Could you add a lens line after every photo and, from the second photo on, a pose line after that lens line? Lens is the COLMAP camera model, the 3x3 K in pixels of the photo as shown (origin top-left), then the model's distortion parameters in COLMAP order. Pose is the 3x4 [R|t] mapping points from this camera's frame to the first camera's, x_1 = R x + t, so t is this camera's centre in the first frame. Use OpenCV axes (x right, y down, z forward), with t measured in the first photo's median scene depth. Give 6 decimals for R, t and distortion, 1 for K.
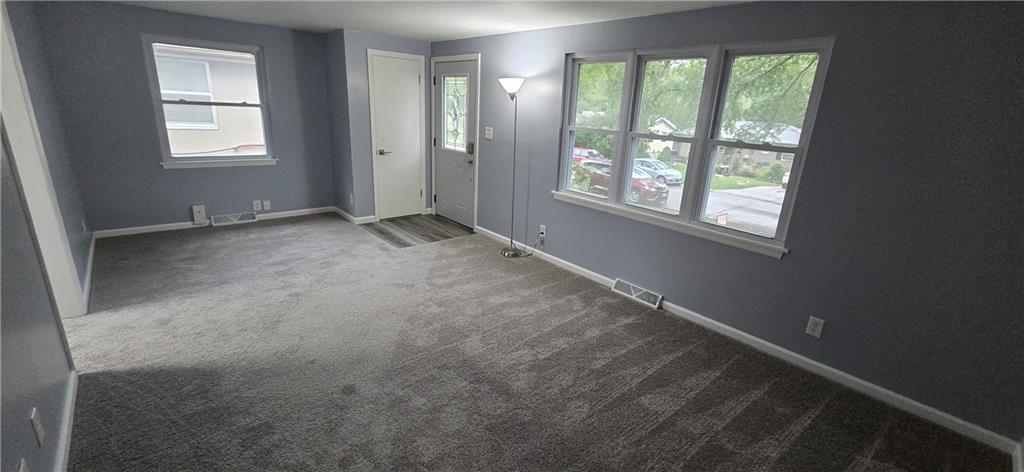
lens RADIAL K [[421.2, 0, 516.9], [0, 421.2, 237.3], [0, 0, 1]] dist [-0.001511, 0.001273]
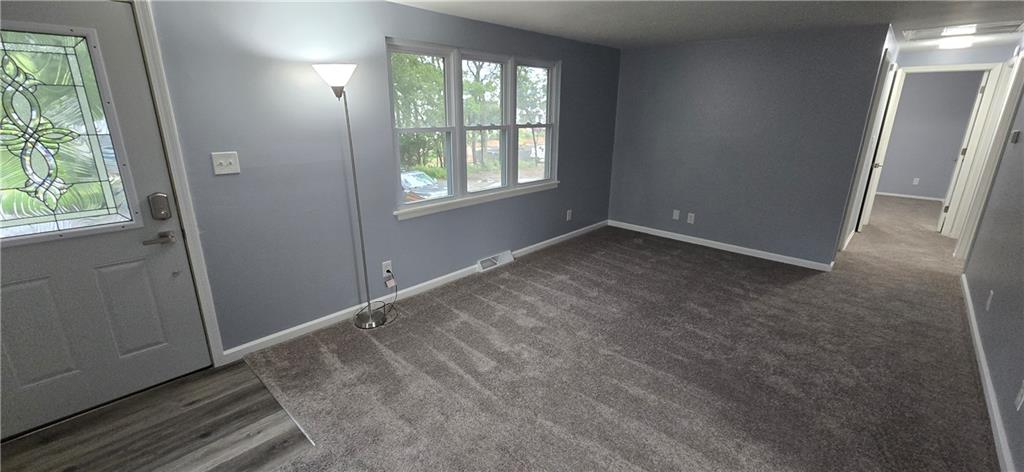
lens RADIAL K [[421.2, 0, 515.6], [0, 421.2, 233.1], [0, 0, 1]] dist [-0.001511, 0.001273]
pose [[-0.100586, -0.333366, 0.937417, -0.767459], [0.282265, 0.893920, 0.348185, -0.318834], [-0.954049, 0.299623, 0.004182, 0.886026]]
